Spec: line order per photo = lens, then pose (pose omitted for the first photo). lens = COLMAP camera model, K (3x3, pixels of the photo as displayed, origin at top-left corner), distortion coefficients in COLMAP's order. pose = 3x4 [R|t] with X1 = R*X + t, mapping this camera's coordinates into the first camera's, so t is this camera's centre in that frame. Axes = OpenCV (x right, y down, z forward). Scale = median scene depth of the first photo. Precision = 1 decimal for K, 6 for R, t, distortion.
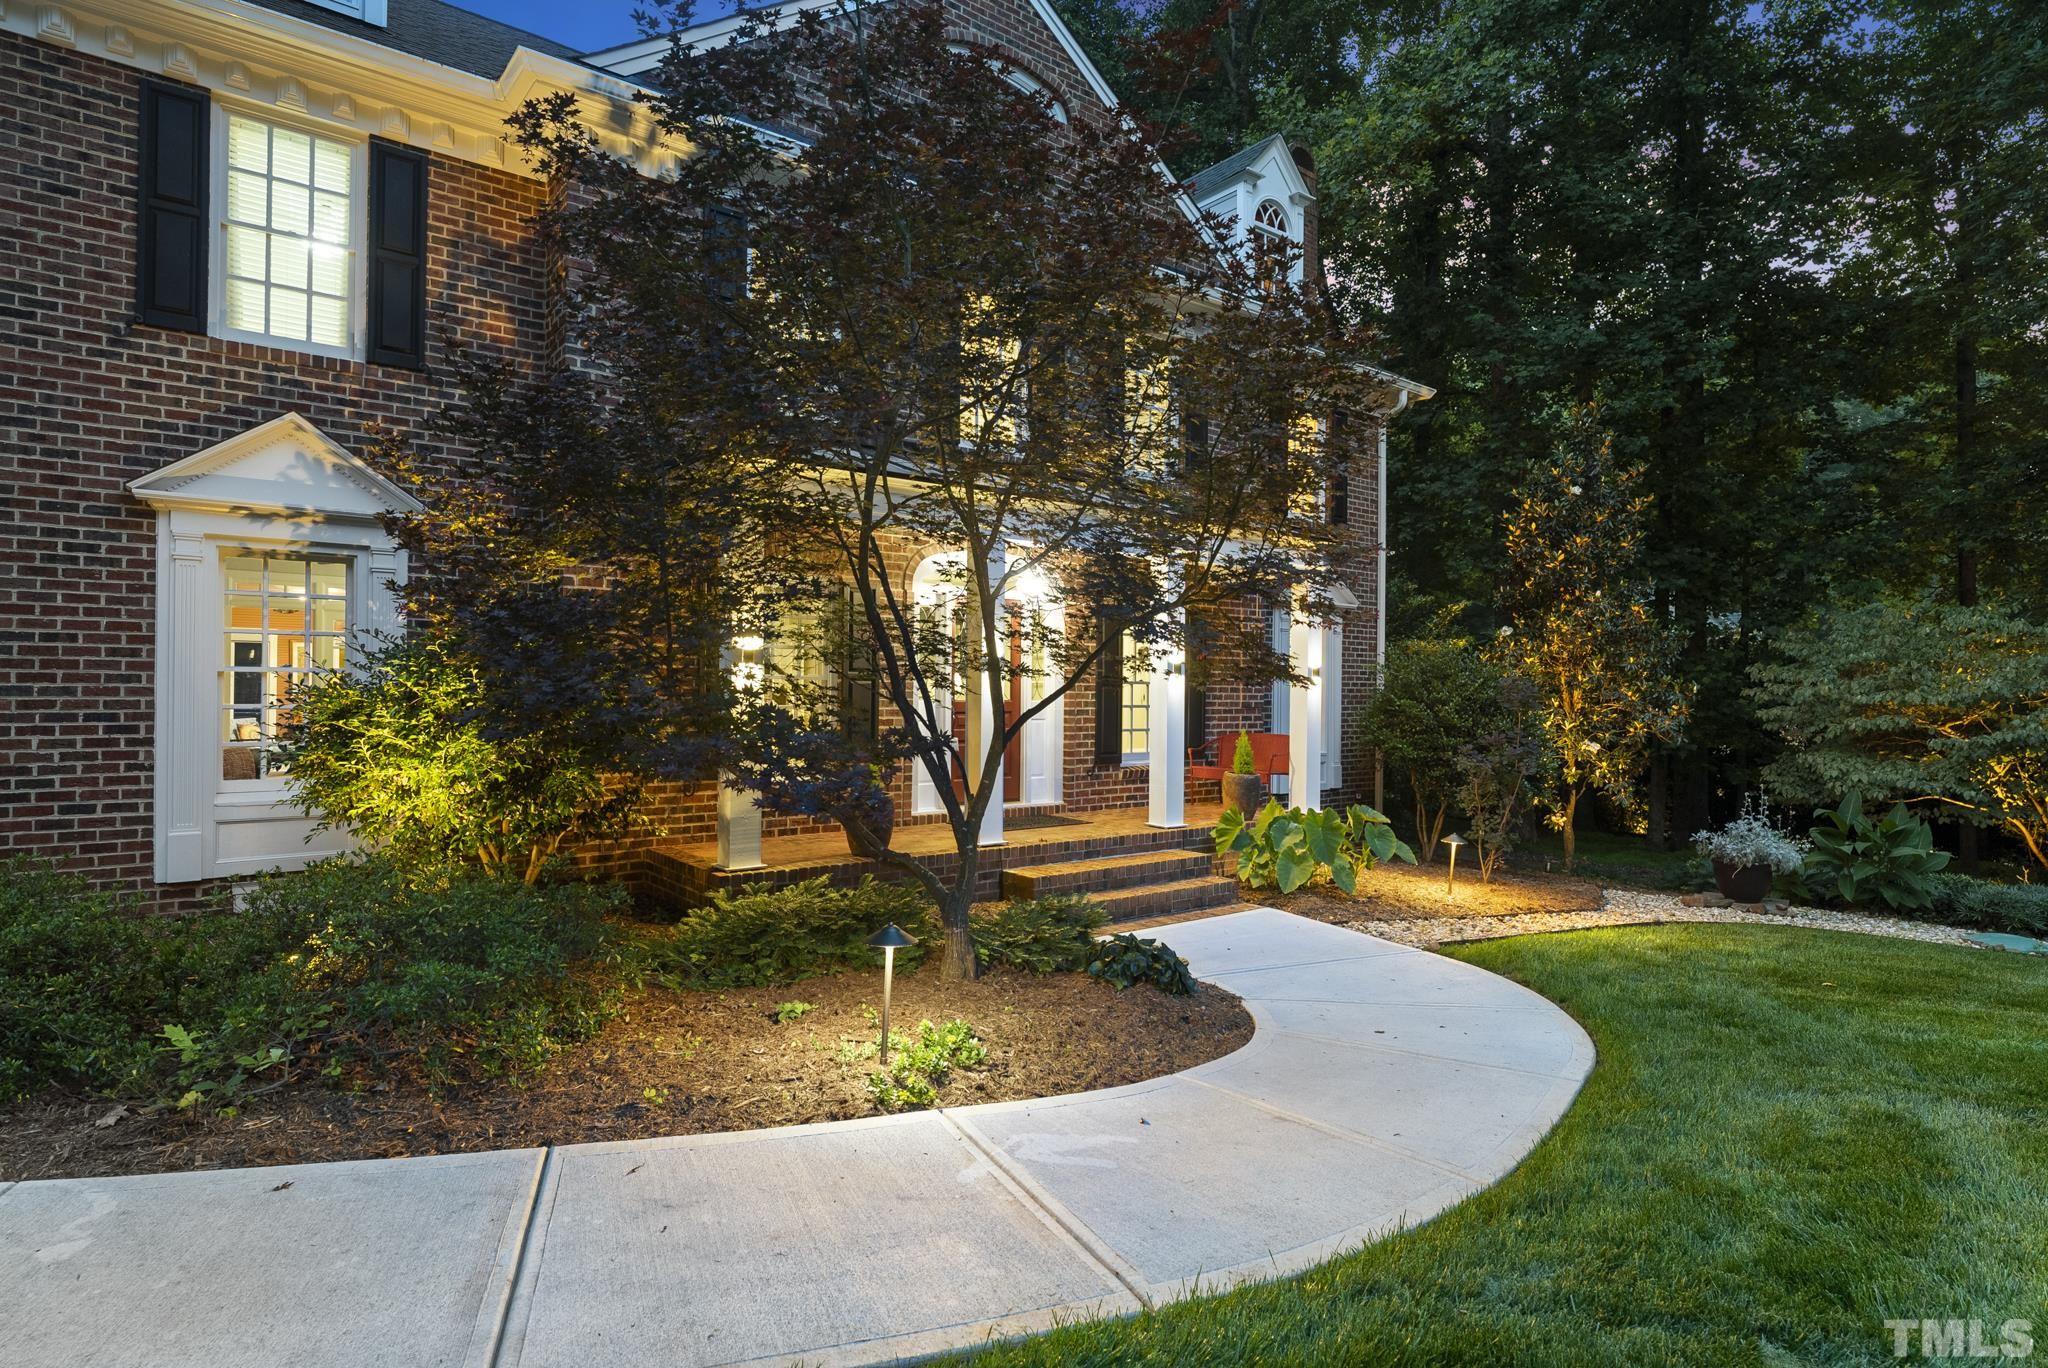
lens RADIAL K [[1073.3, 0, 1024.0], [0, 1073.3, 684.0], [0, 0, 1]] dist [-0.006359, 0.000700]
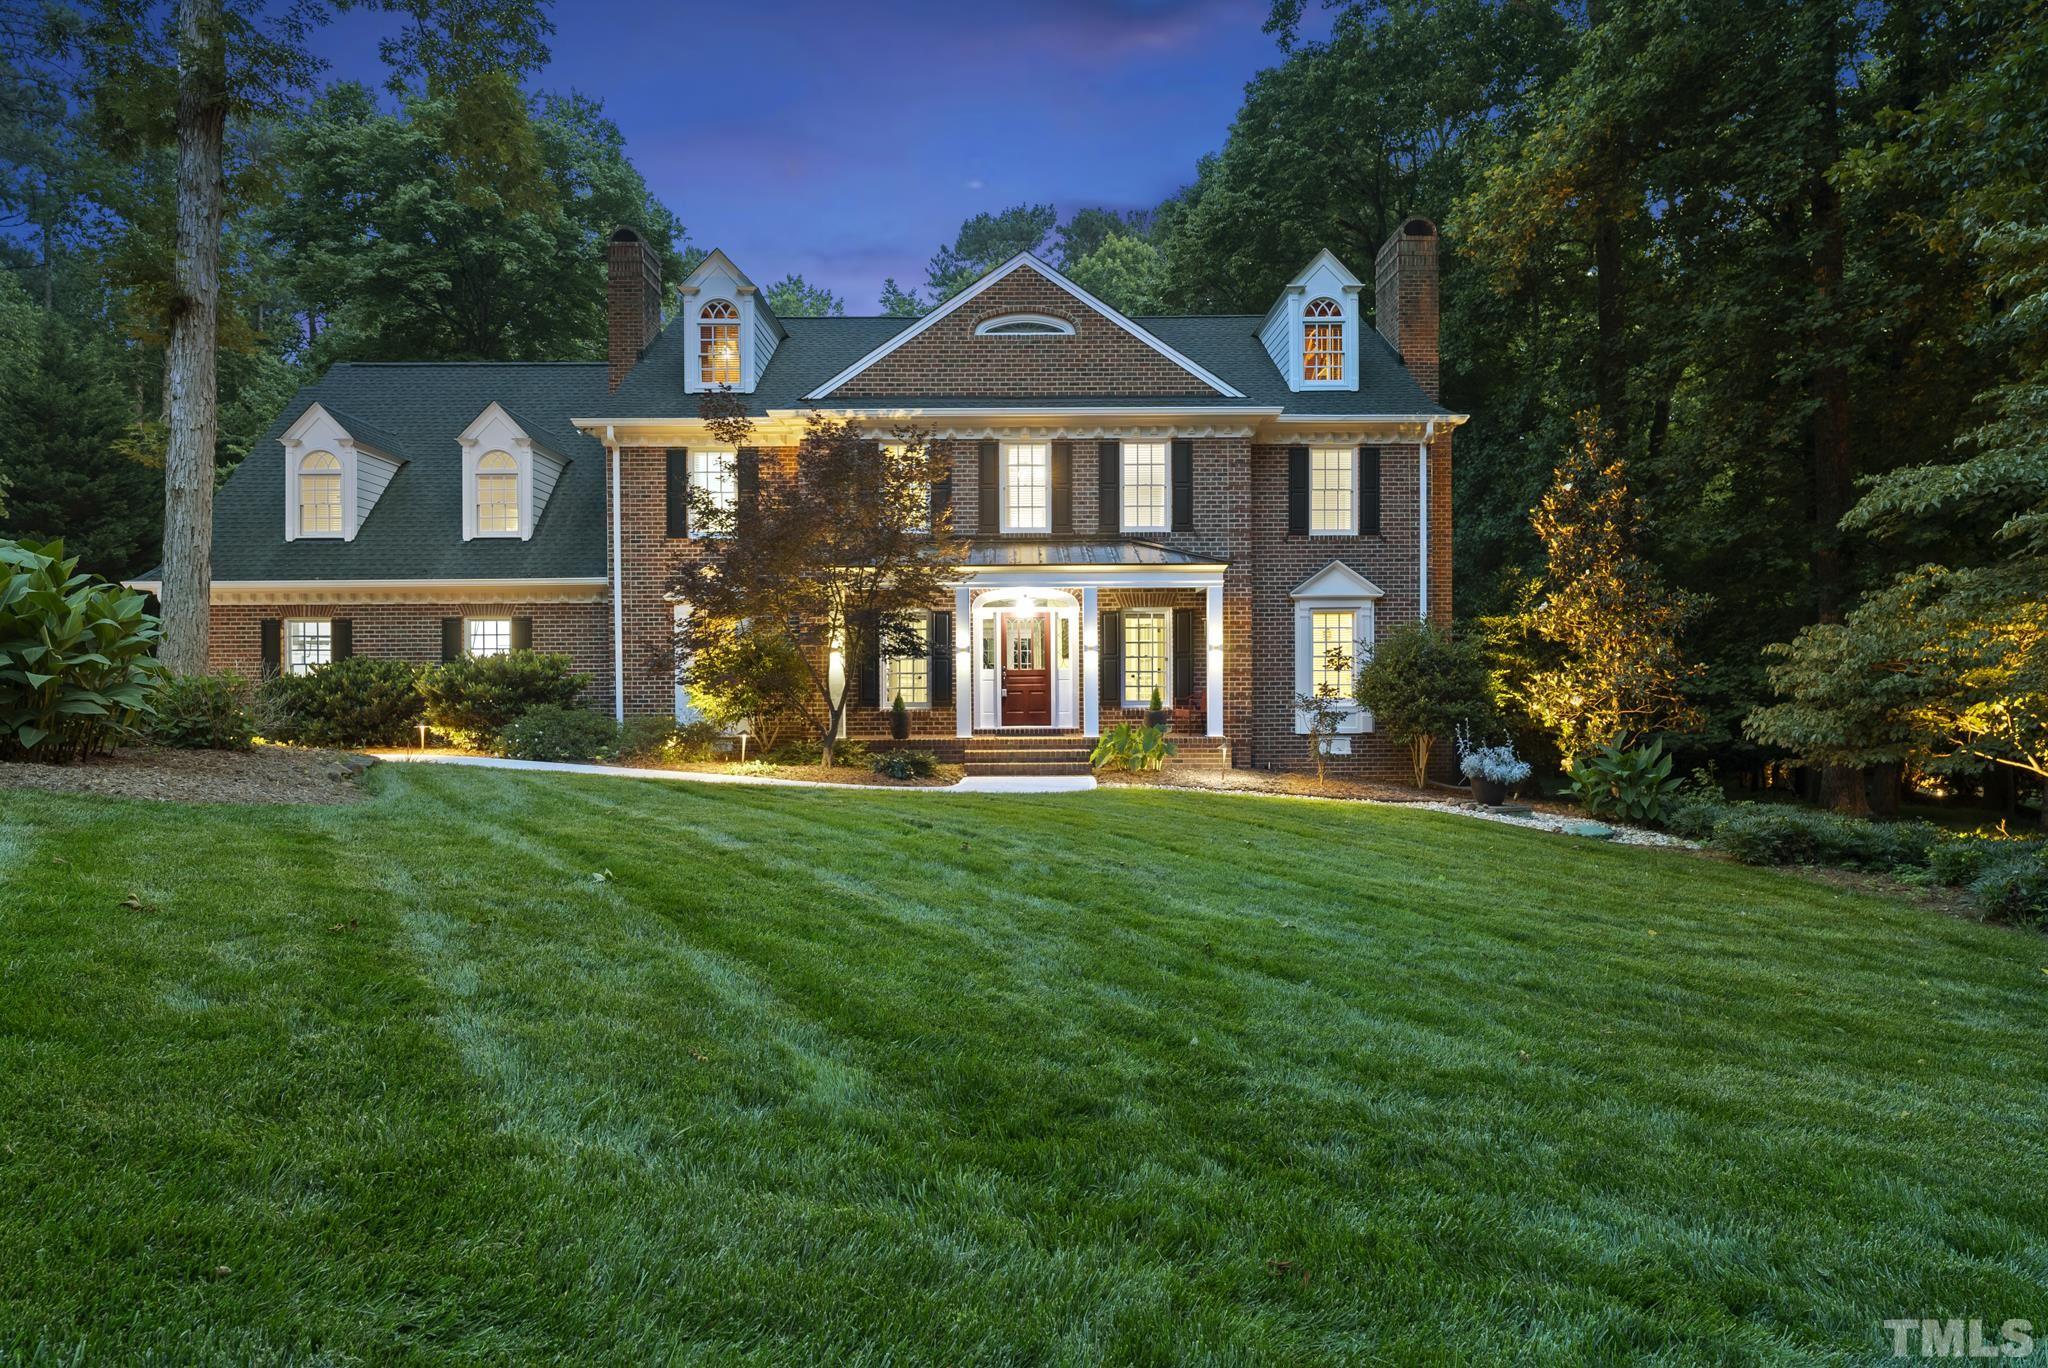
lens RADIAL K [[1175.4, 0, 1024.0], [0, 1175.4, 684.0], [0, 0, 1]] dist [-0.002250, 0.000926]
pose [[0.796151, -0.011406, -0.604990, 1.372168], [0.018033, 0.999825, 0.004880, 0.036334], [0.604829, -0.014795, 0.796218, -0.690568]]
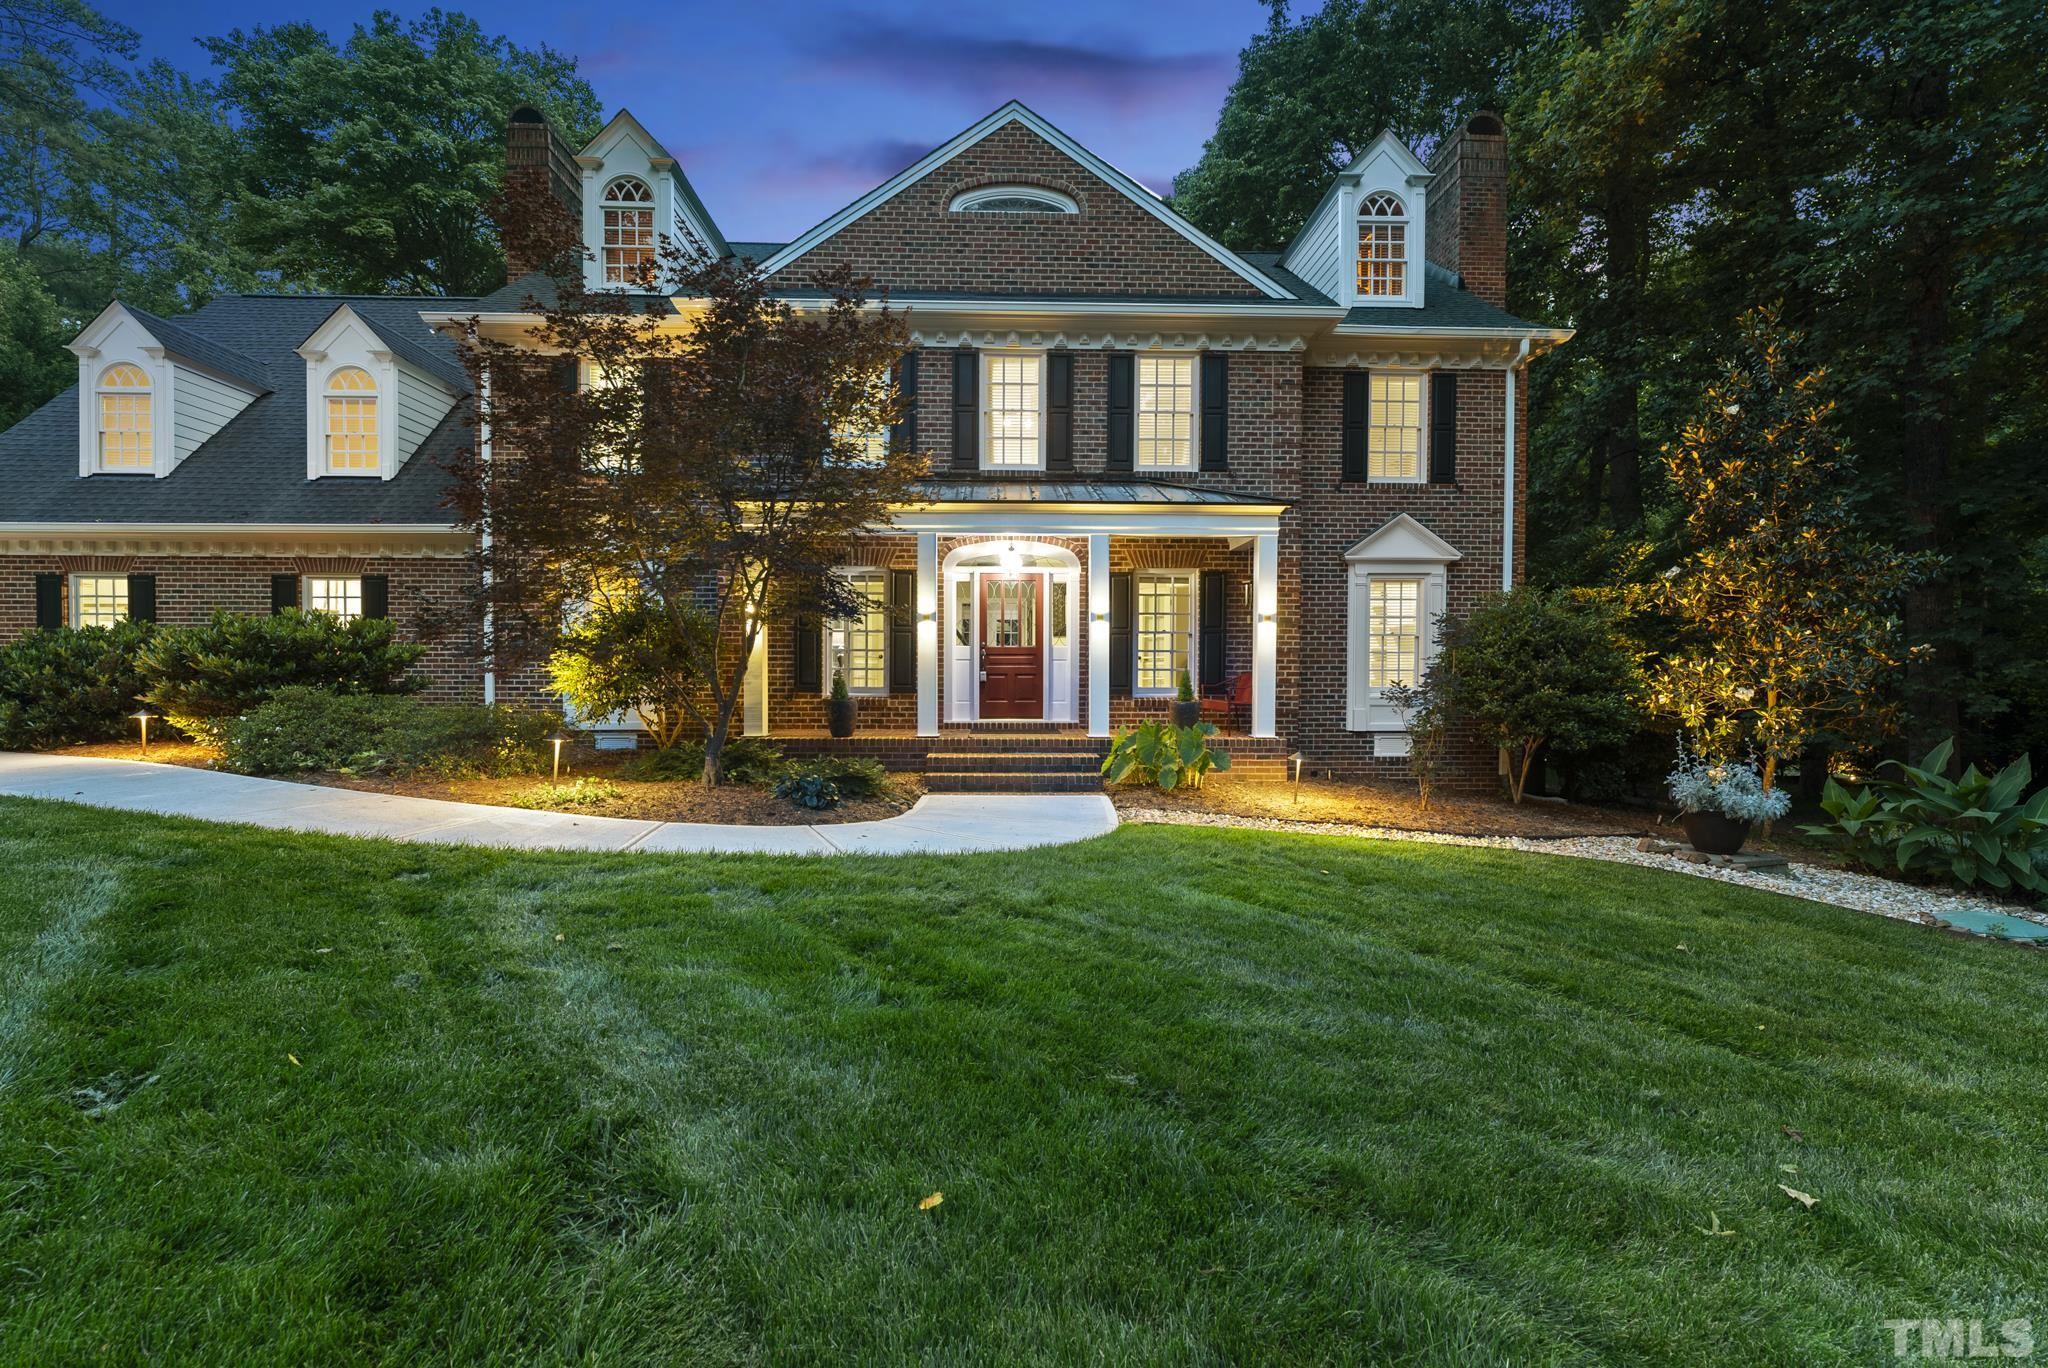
lens RADIAL K [[898.1, 0, 1024.0], [0, 898.1, 684.0], [0, 0, 1]] dist [-0.000557, -0.000913]
pose [[0.808850, 0.004694, -0.587996, 0.796656], [0.008580, 0.999767, 0.019783, 0.049879], [0.587952, -0.021046, 0.808622, 0.057008]]
